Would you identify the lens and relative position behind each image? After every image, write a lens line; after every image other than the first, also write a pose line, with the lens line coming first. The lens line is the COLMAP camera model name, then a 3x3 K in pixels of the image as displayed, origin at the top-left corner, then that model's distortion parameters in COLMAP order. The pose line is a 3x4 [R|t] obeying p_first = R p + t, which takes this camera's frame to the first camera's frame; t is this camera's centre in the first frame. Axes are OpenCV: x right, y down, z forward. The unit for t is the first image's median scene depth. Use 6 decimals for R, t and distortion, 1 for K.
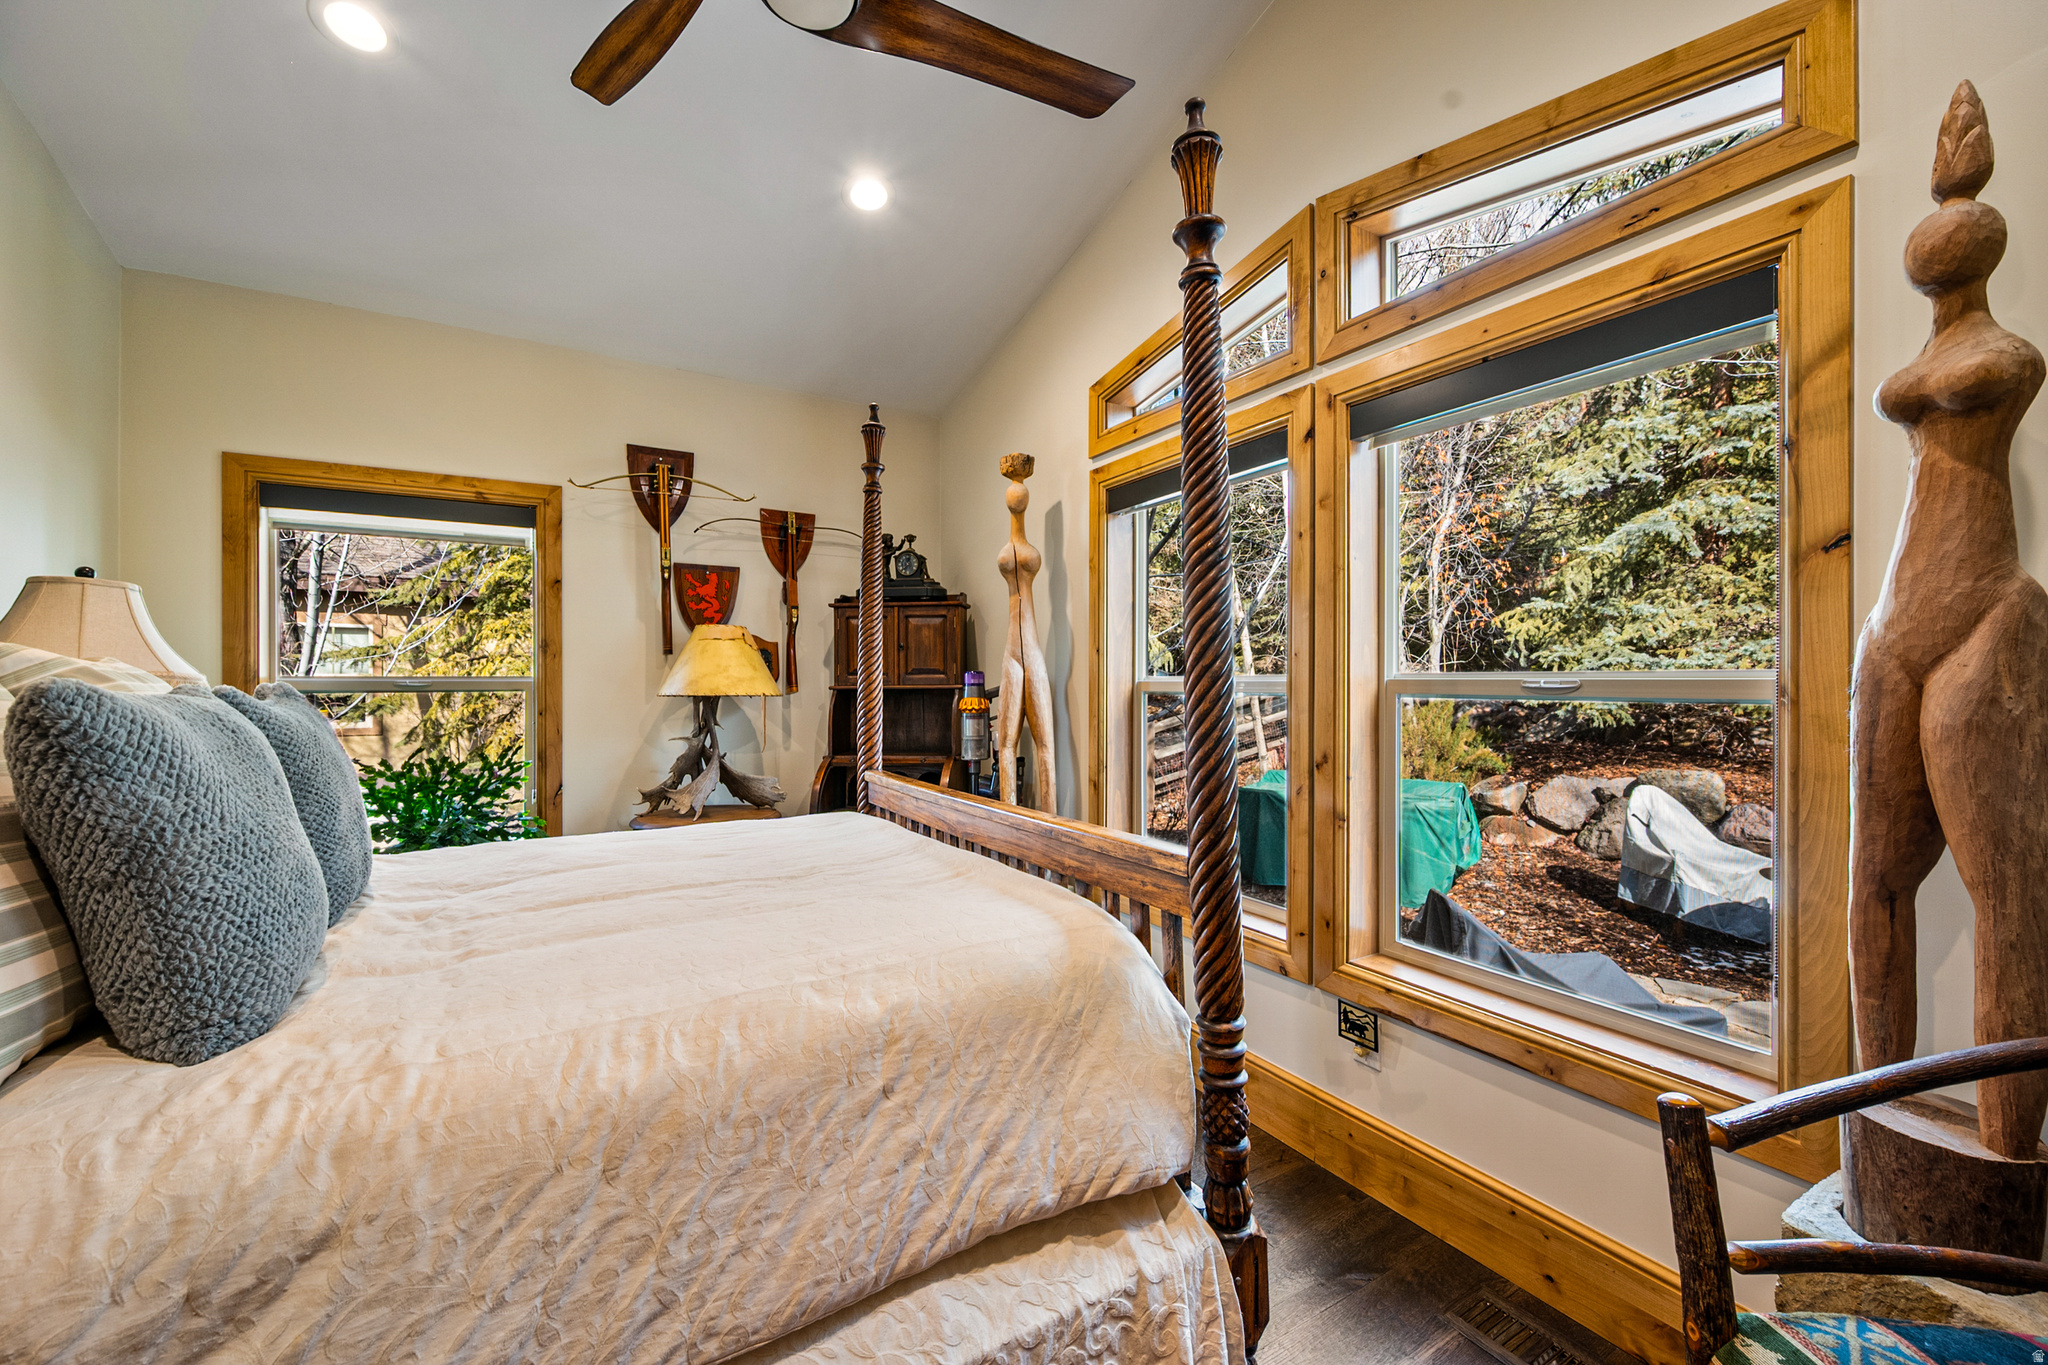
lens RADIAL K [[798.7, 0, 1014.5], [0, 798.7, 641.8], [0, 0, 1]] dist [-0.001404, 0.000057]
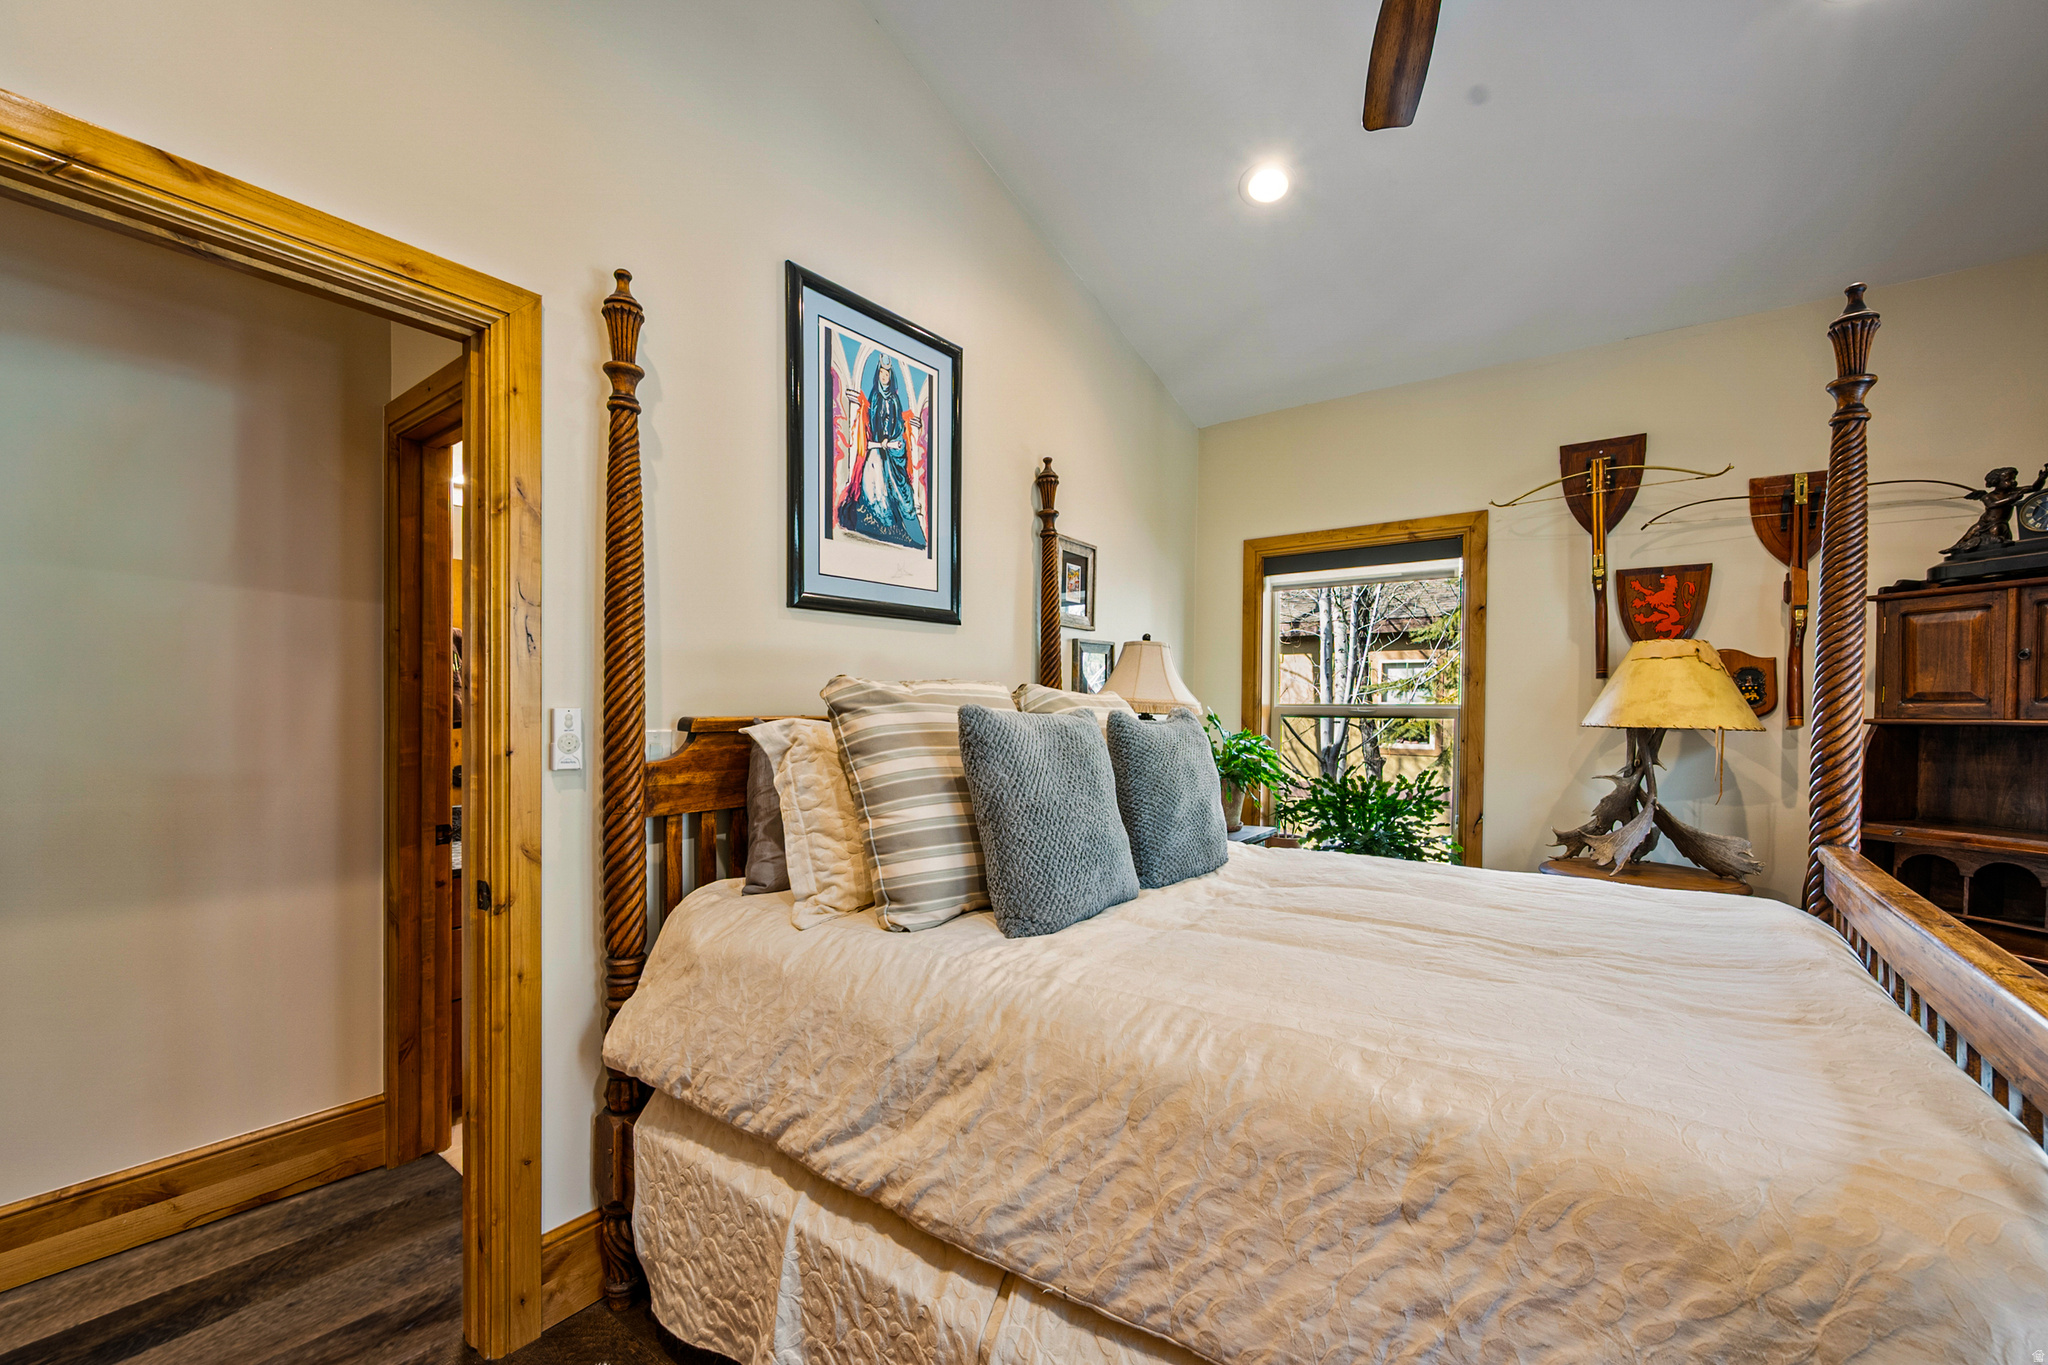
lens RADIAL K [[805.9, 0, 1024.0], [0, 805.9, 682.5], [0, 0, 1]] dist [-0.002028, -0.000075]
pose [[0.393994, -0.023369, -0.918816, 0.143009], [0.037937, 0.999238, -0.009147, 0.005358], [0.918330, -0.031253, 0.394581, 0.106896]]
